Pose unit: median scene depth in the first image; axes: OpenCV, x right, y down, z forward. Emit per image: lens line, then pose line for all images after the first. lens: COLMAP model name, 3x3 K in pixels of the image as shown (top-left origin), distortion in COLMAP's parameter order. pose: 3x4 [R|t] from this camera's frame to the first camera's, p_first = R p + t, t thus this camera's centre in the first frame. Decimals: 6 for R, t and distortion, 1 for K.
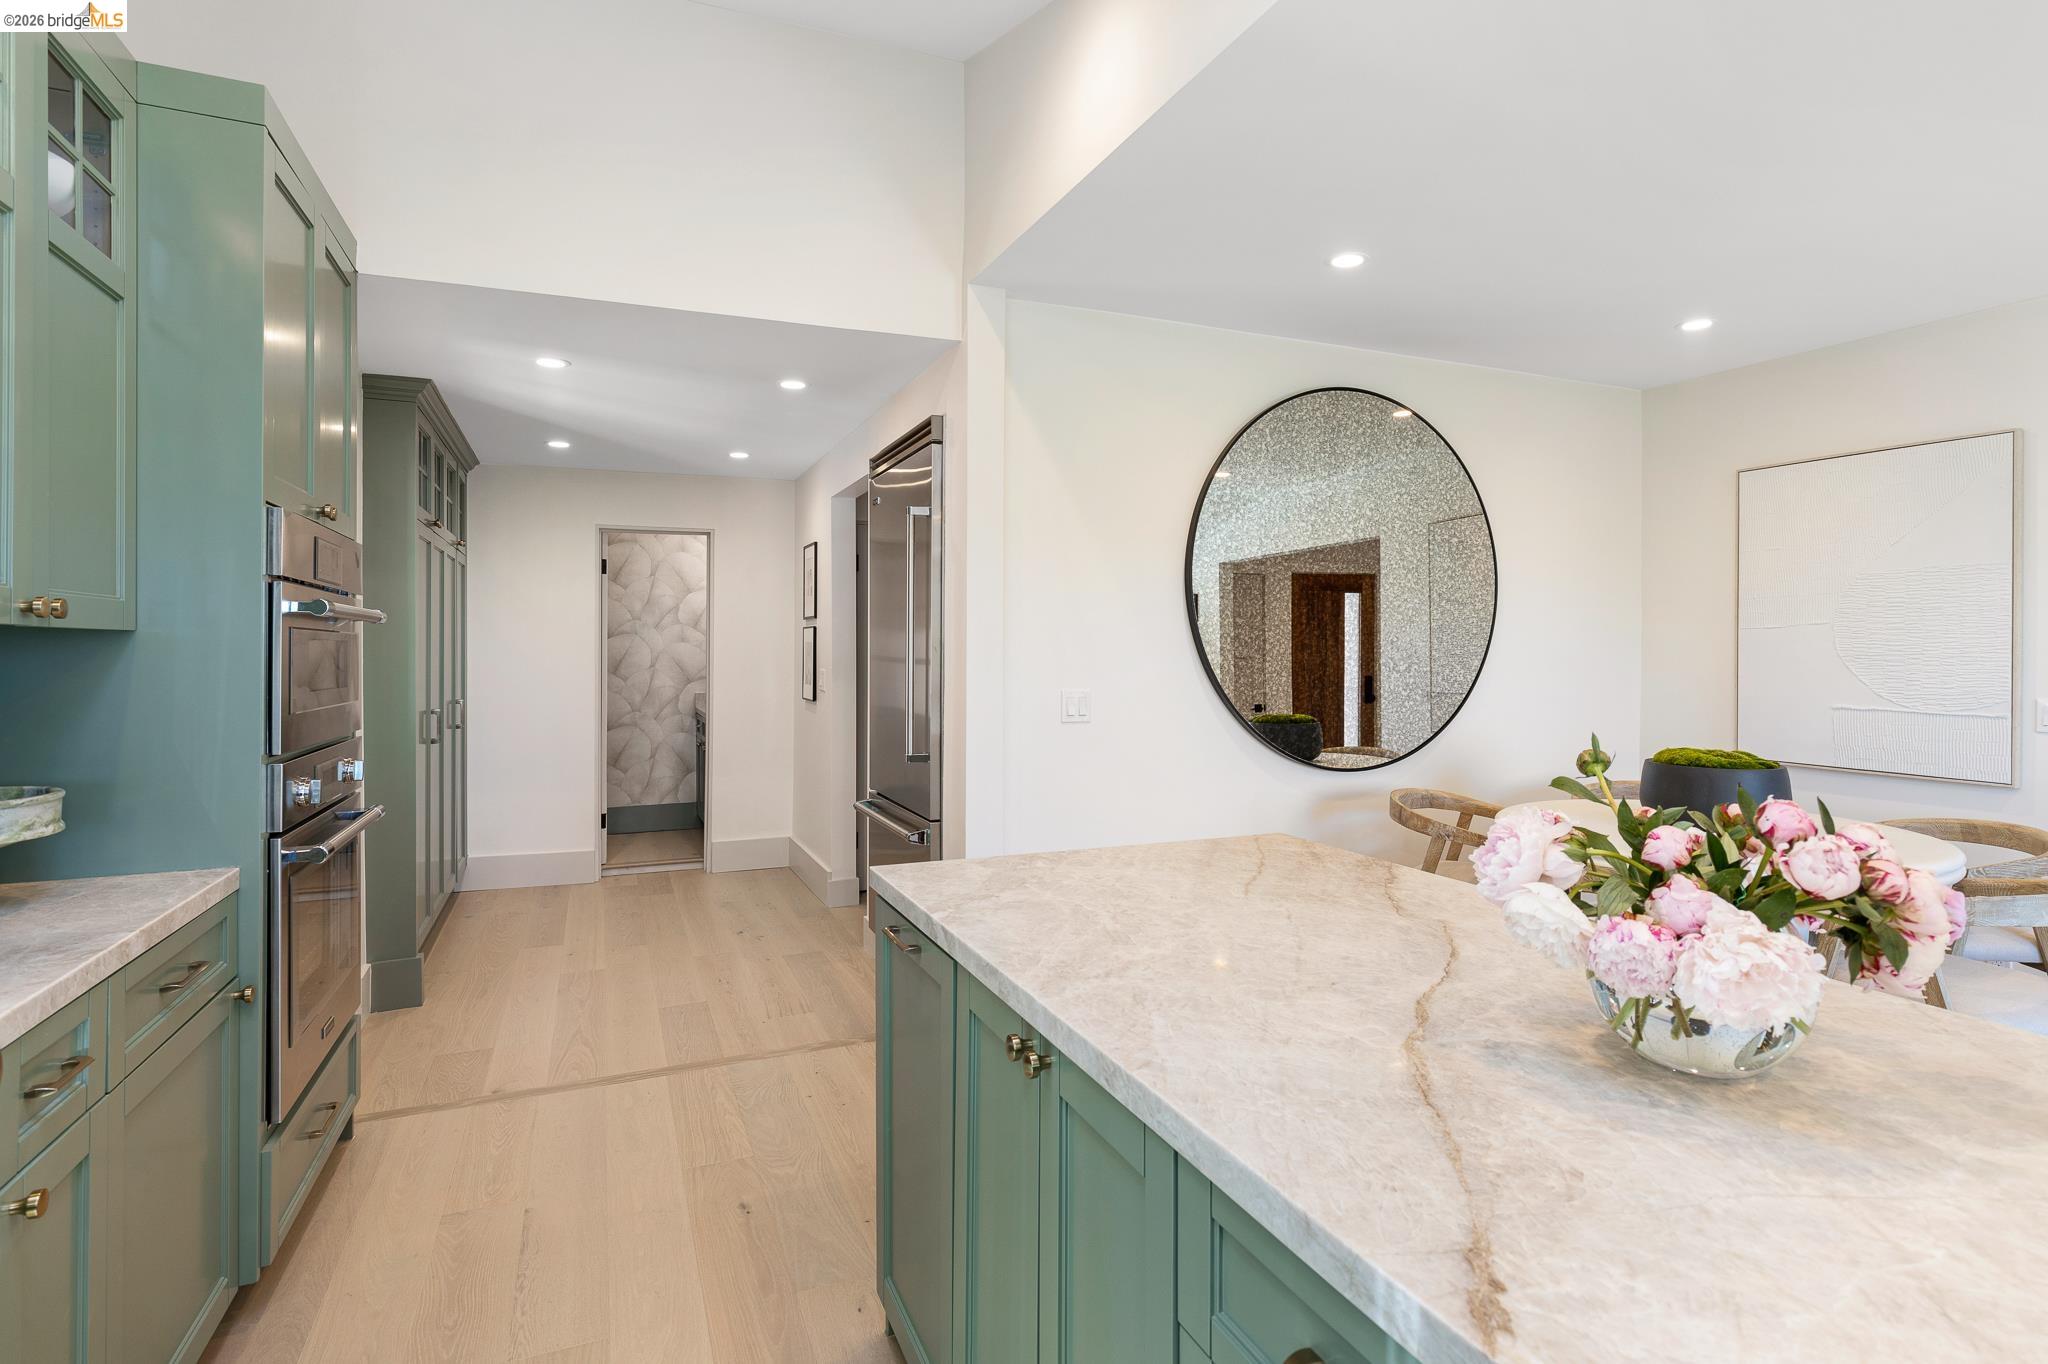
lens RADIAL K [[1034.0, 0, 1023.4], [0, 1034.0, 667.5], [0, 0, 1]] dist [0.000240, -0.000139]
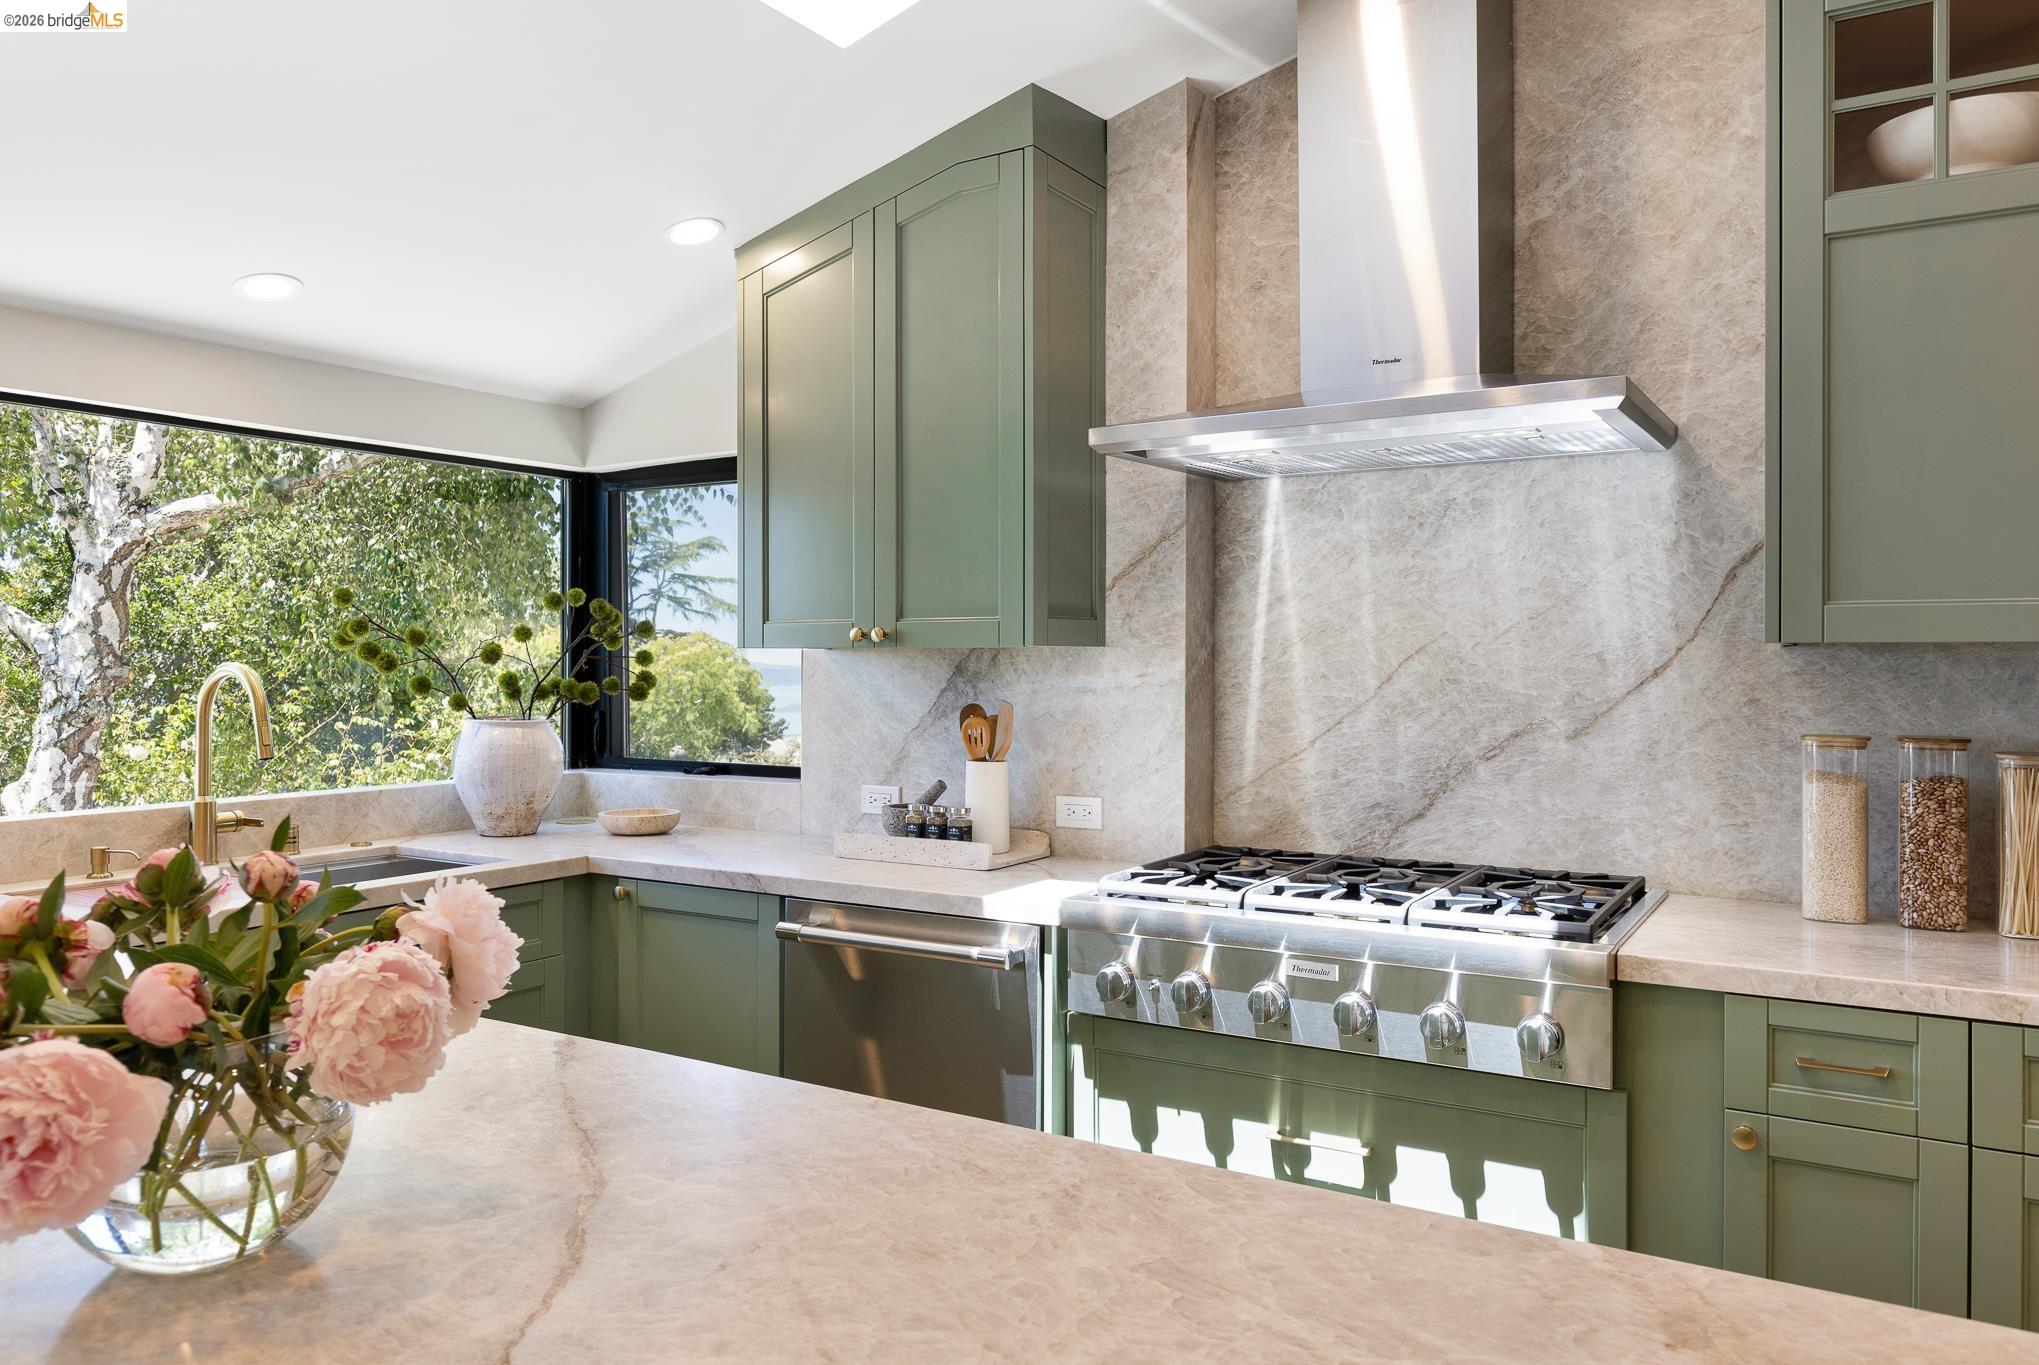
lens RADIAL K [[1413.9, 0, 1019.4], [0, 1413.9, 672.6], [0, 0, 1]] dist [0.004643, 0.001756]
pose [[-0.814556, 0.005180, -0.580062, 0.656999], [-0.010309, 0.999673, 0.023404, -0.039891], [0.579993, 0.025043, -0.814236, 1.833795]]
